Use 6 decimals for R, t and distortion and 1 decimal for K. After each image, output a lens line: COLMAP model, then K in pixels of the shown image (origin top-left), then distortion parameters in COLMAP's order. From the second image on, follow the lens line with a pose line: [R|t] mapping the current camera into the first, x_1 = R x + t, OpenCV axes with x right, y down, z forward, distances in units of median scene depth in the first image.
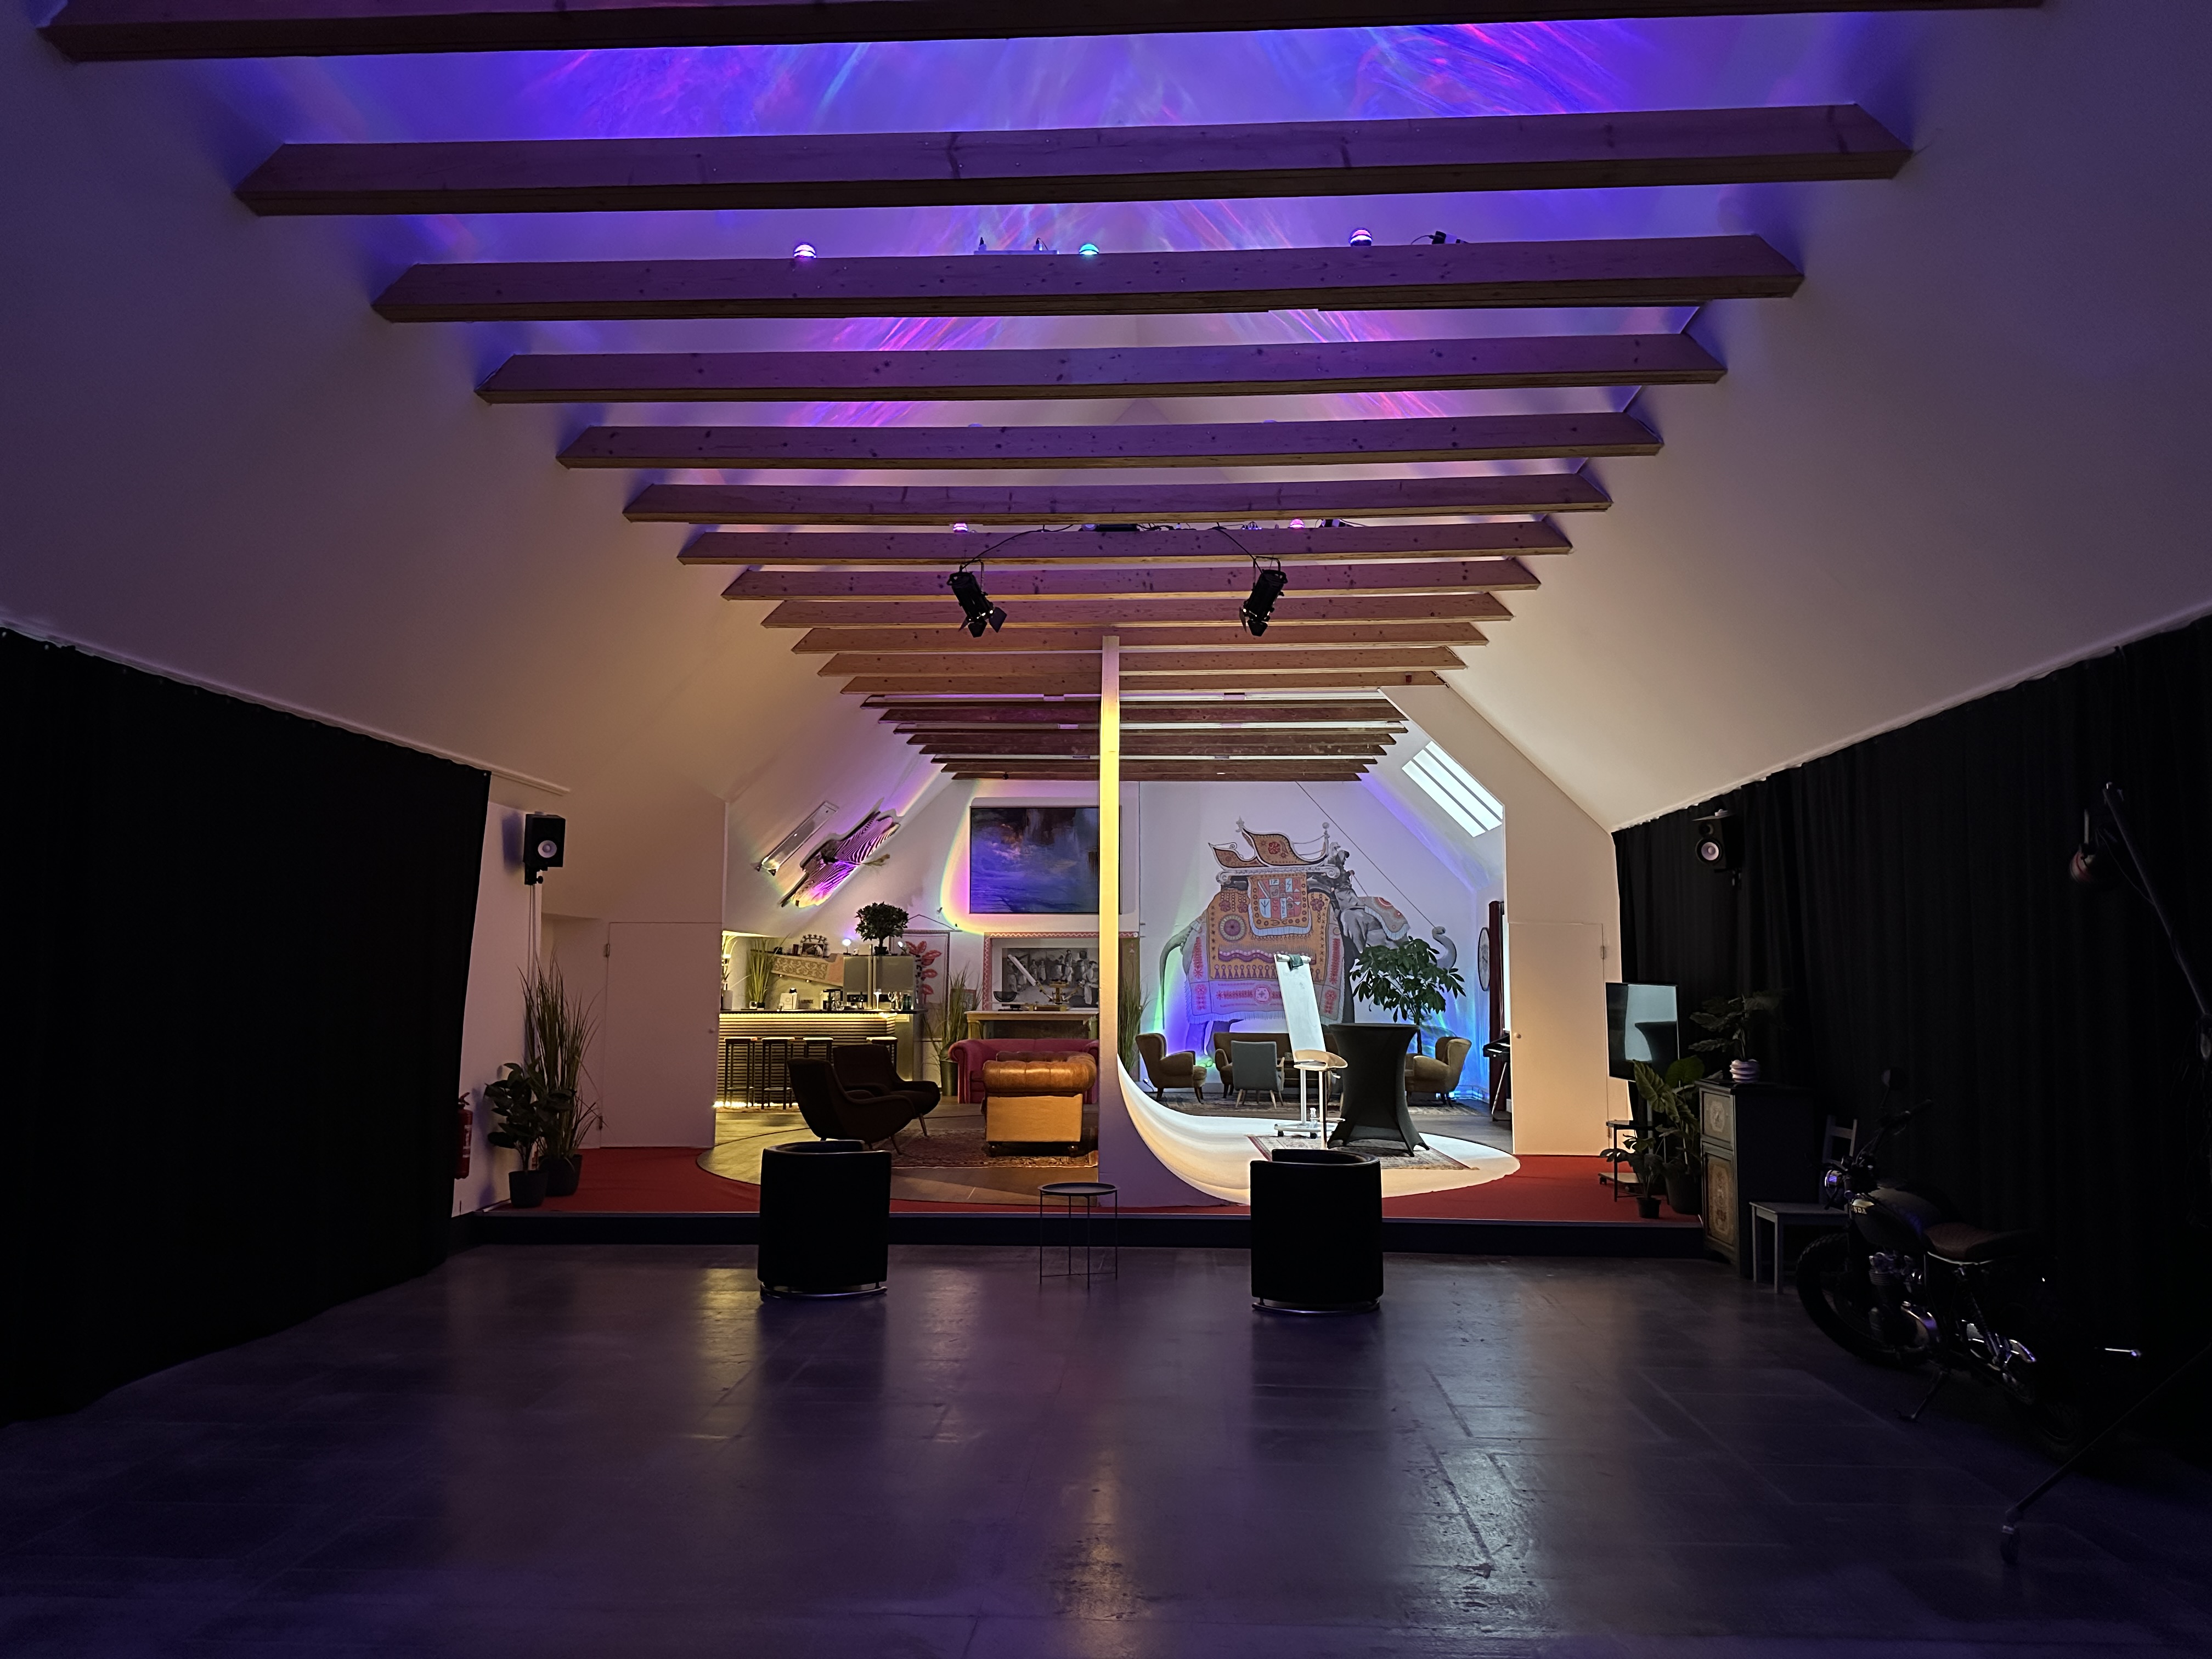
lens RADIAL K [[1557.9, 0, 1117.4], [0, 1557.9, 834.5], [0, 0, 1]] dist [0.000540, -0.007274]
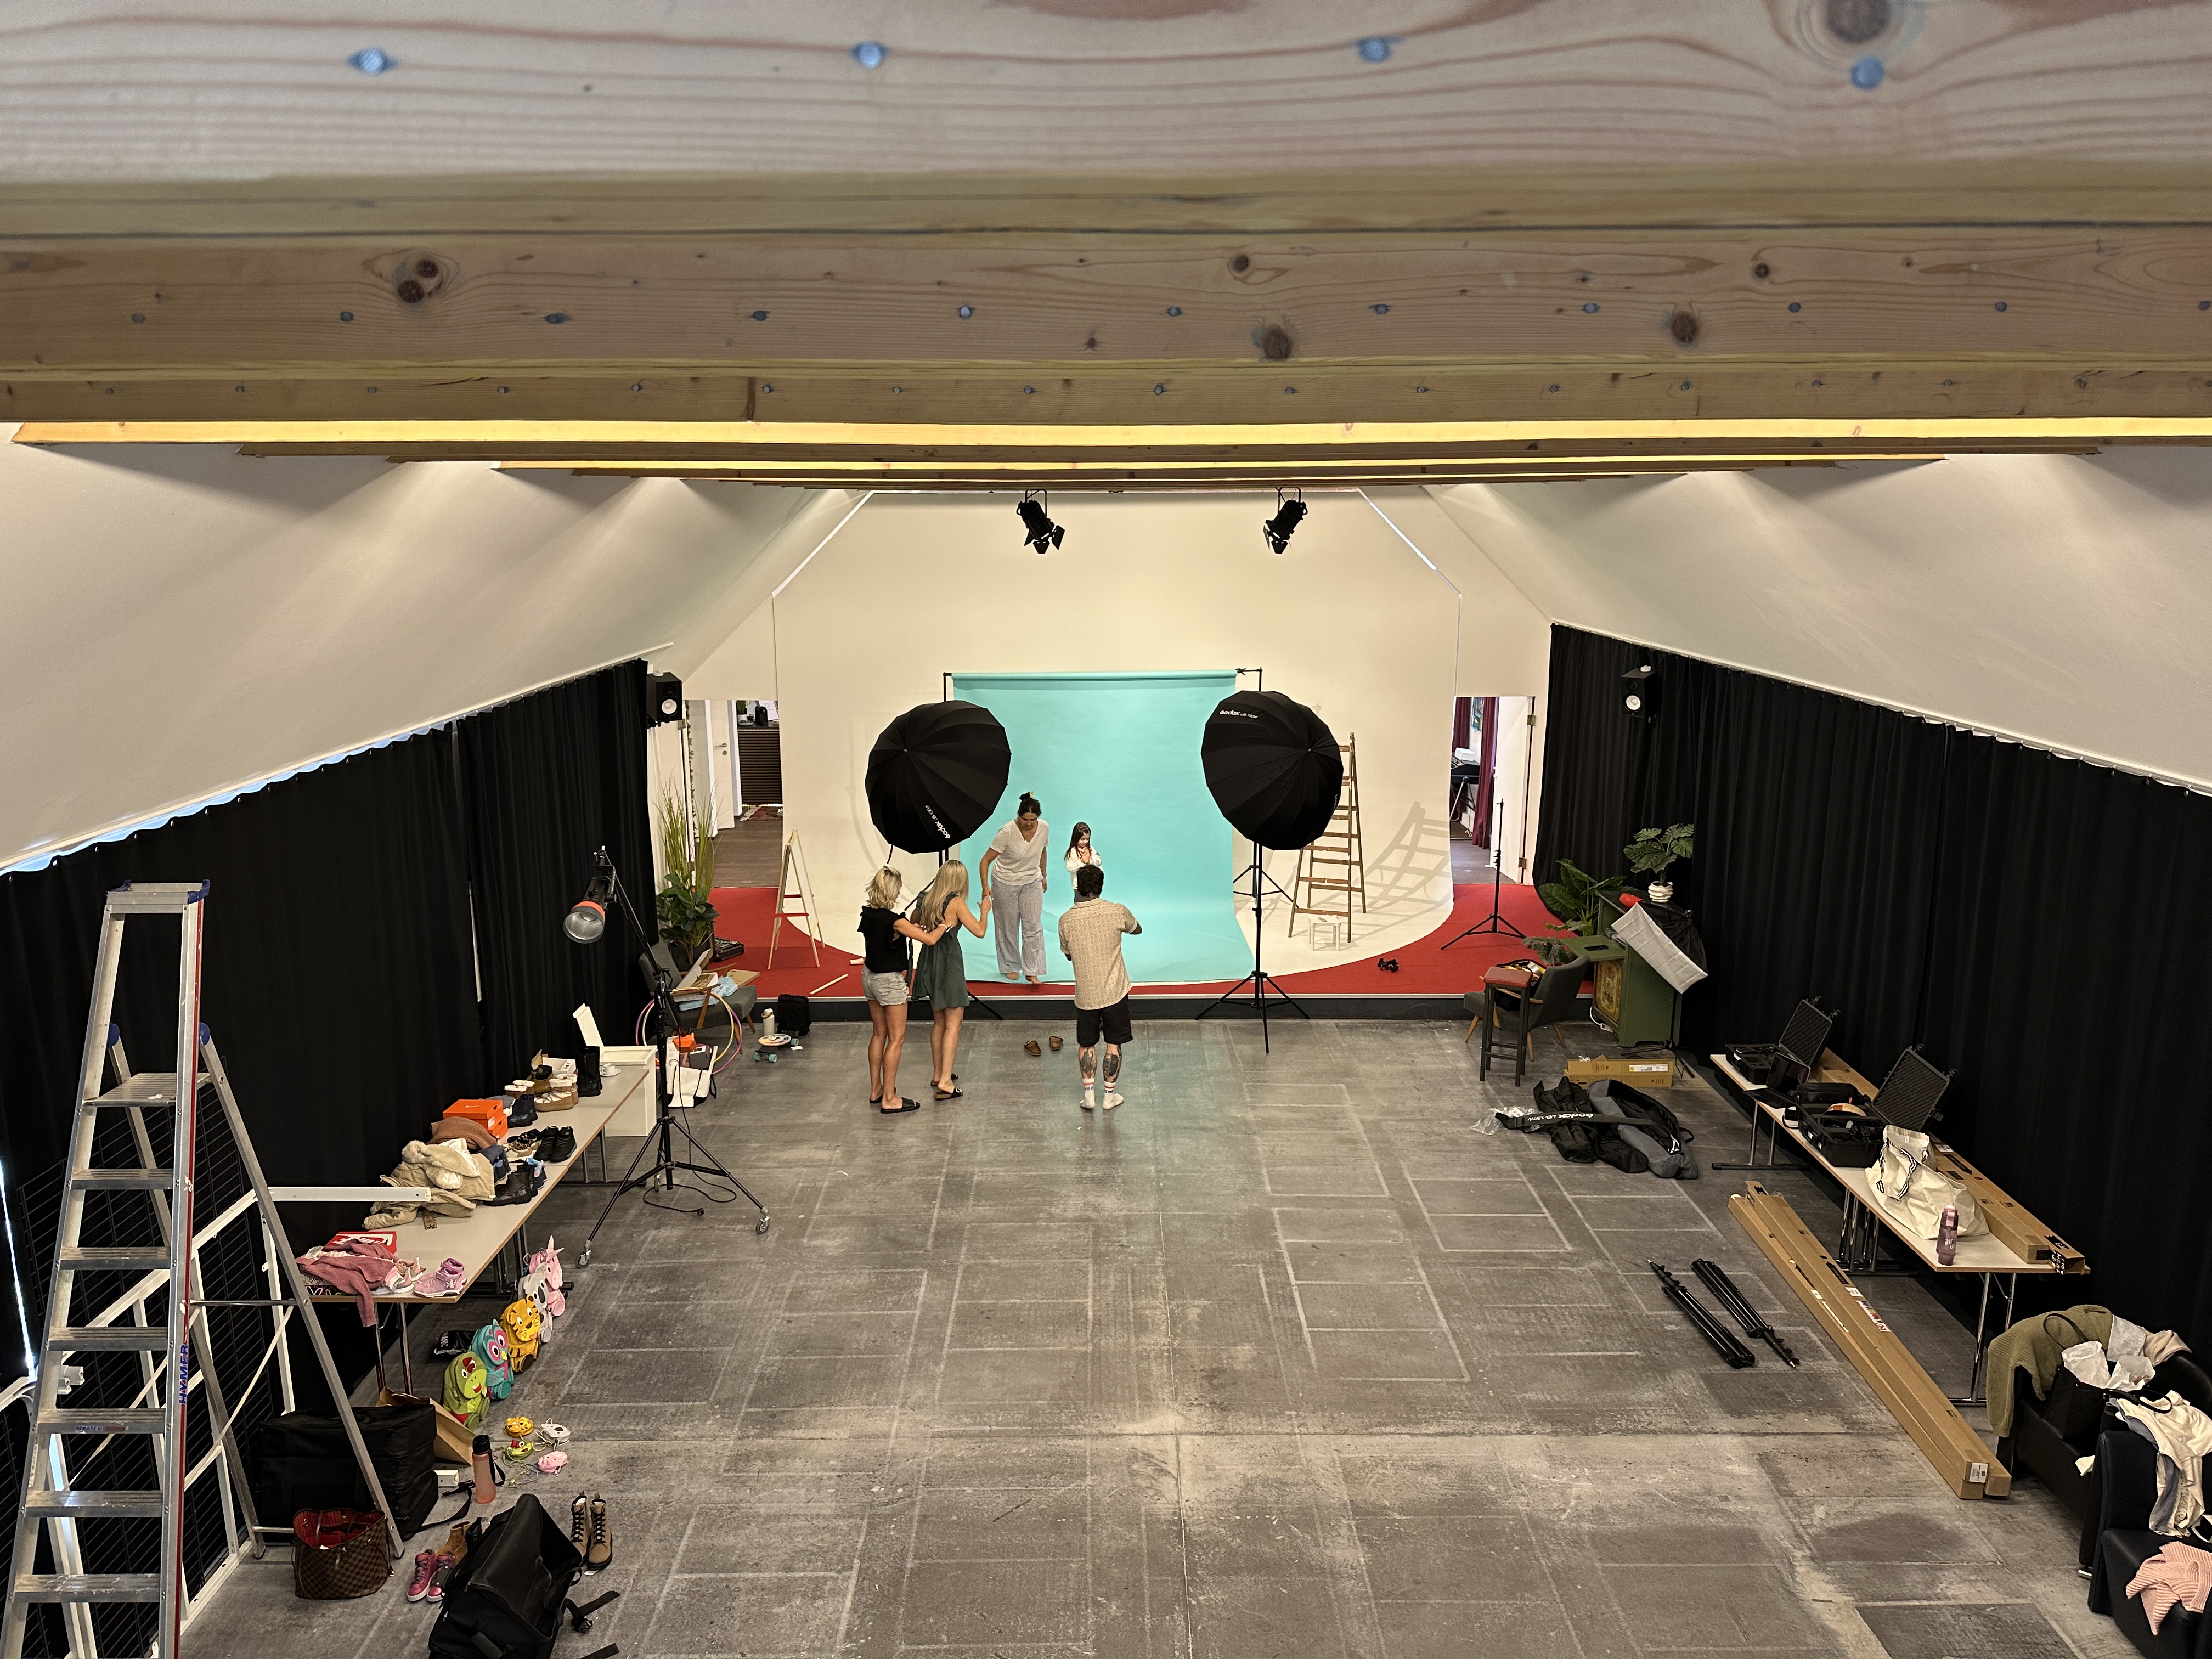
lens RADIAL K [[1557.9, 0, 1096.0], [0, 1557.9, 834.6], [0, 0, 1]] dist [0.000540, -0.007274]
pose [[0.998739, -0.018449, 0.046680, -0.108612], [0.003020, 0.950402, 0.311011, -0.292641], [-0.050103, -0.310478, 0.949259, -0.187399]]
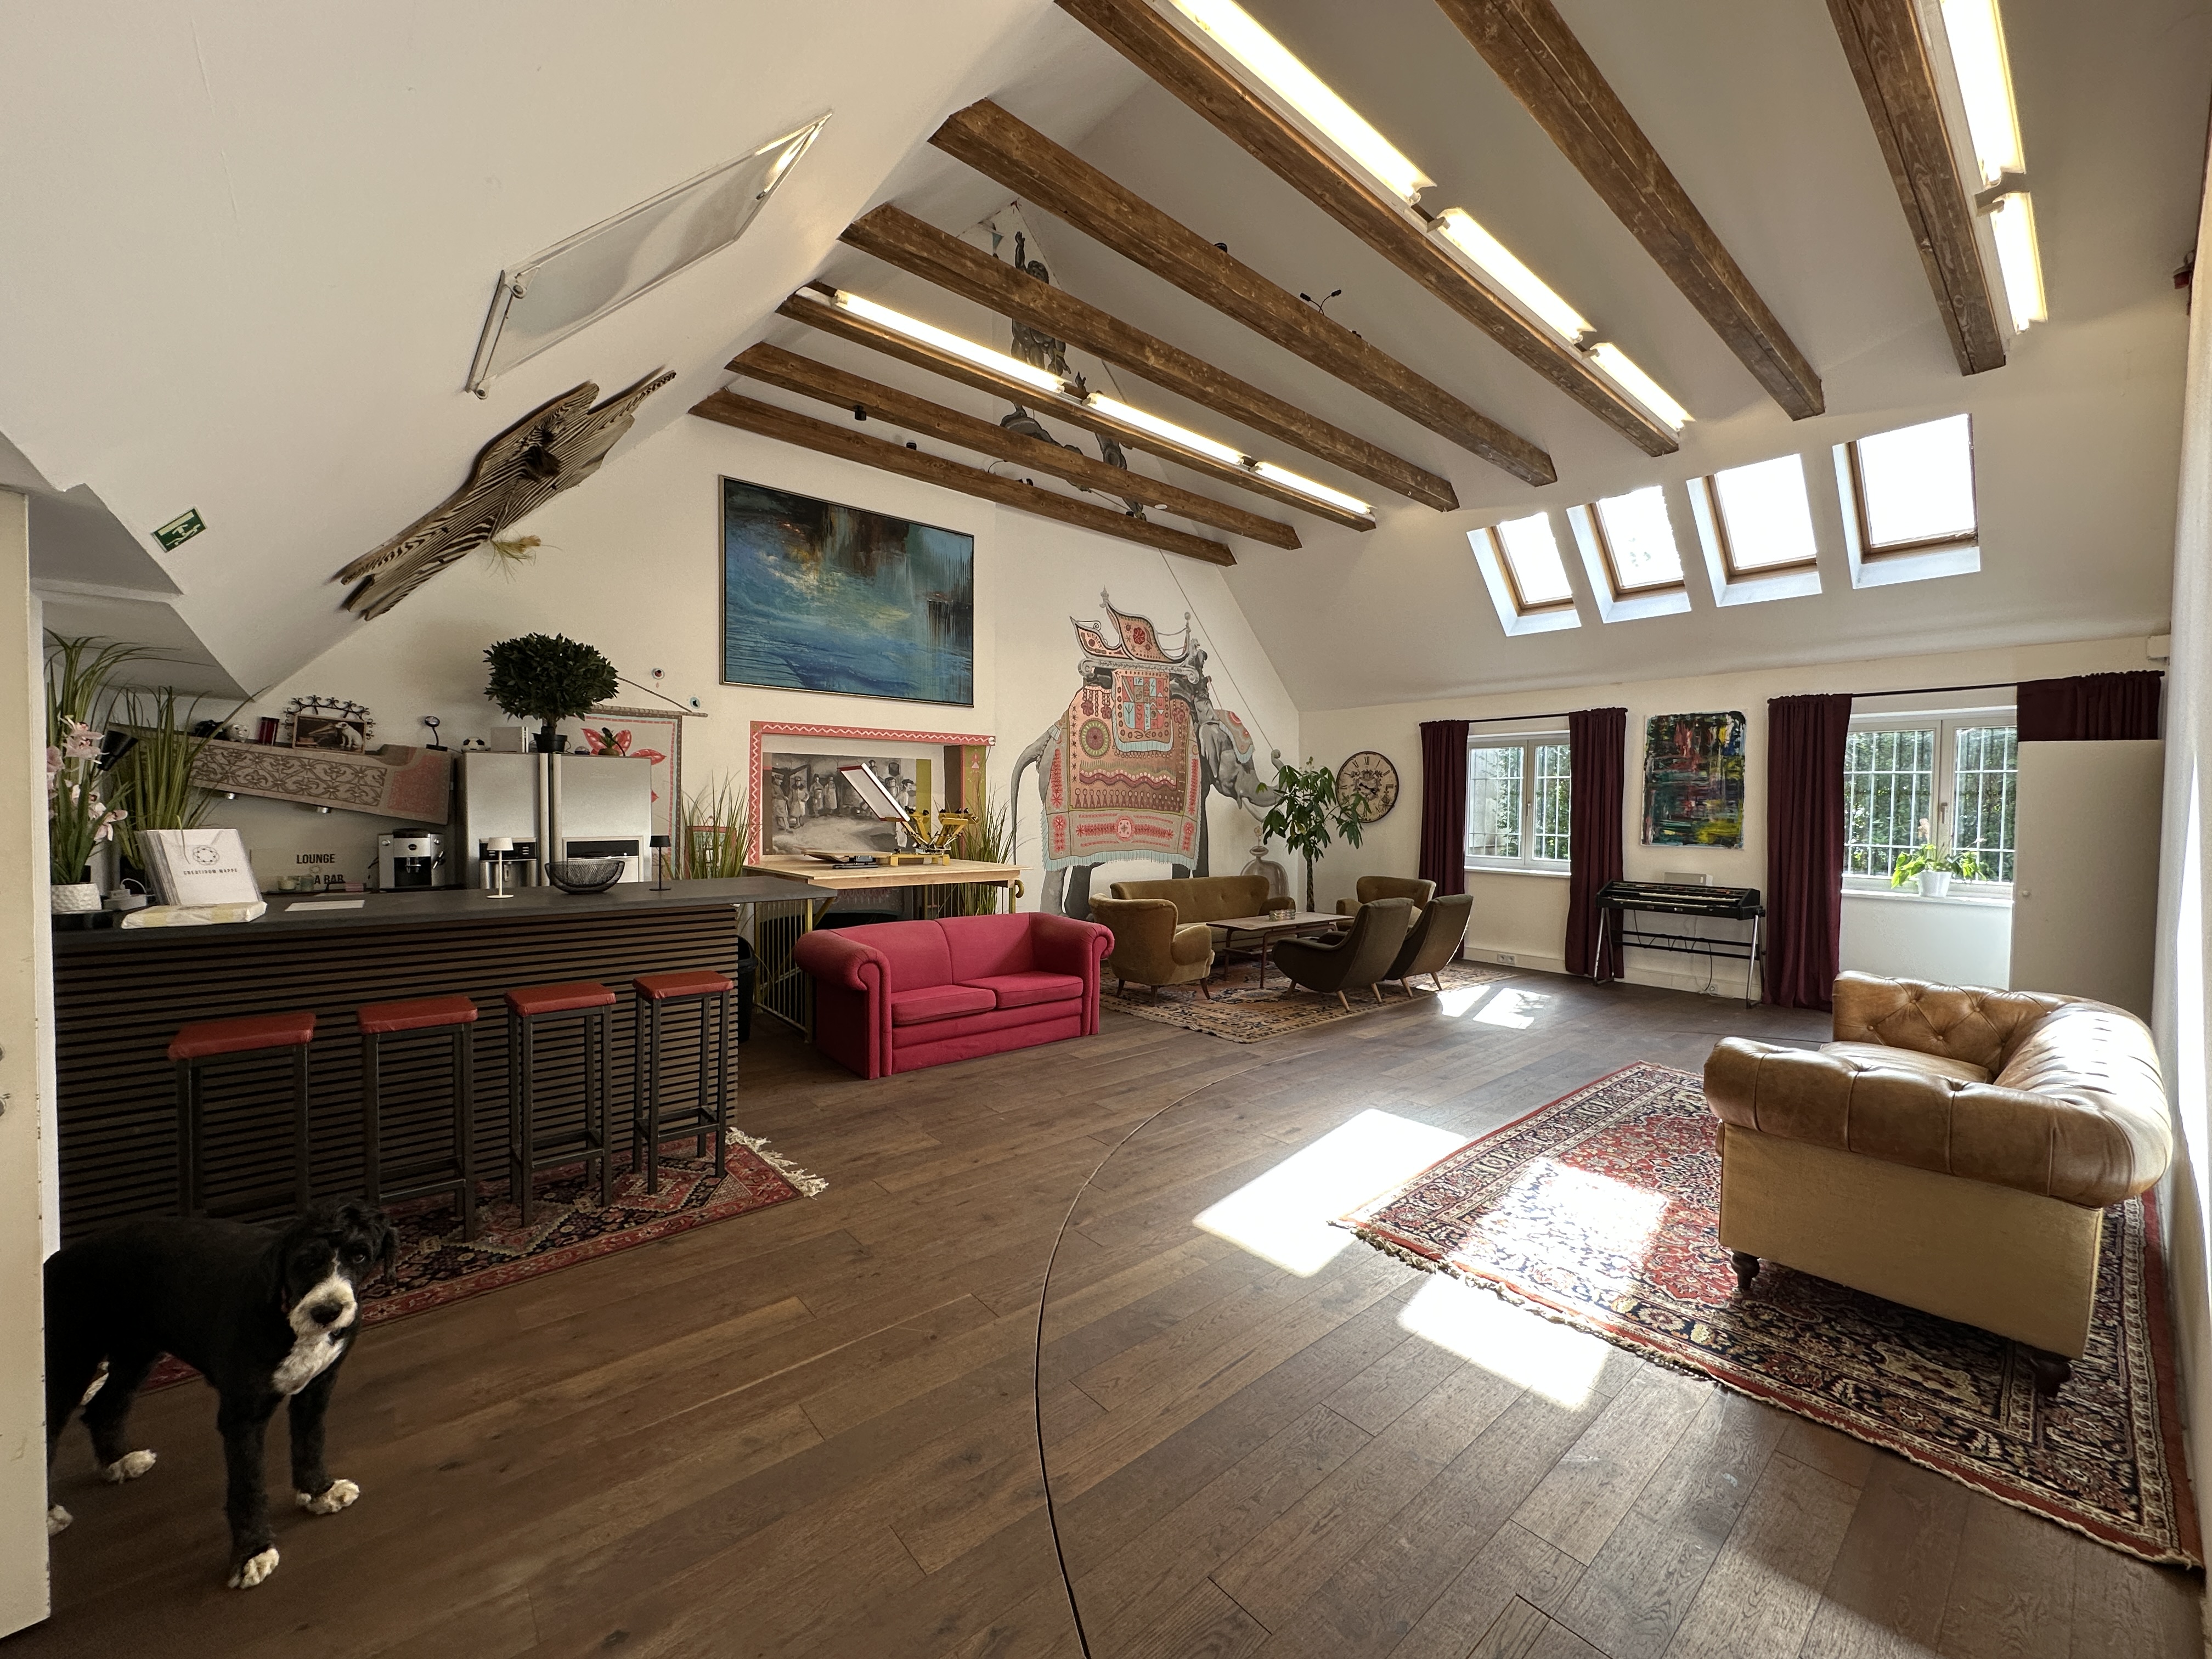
lens RADIAL K [[888.2, 0, 1105.9], [0, 888.2, 824.0], [0, 0, 1]] dist [-0.002262, 0.000045]
pose [[0.717332, -0.010617, 0.696651, -0.211819], [-0.076286, 0.992676, 0.093679, 0.060319], [-0.692543, -0.120344, 0.711268, 0.695551]]
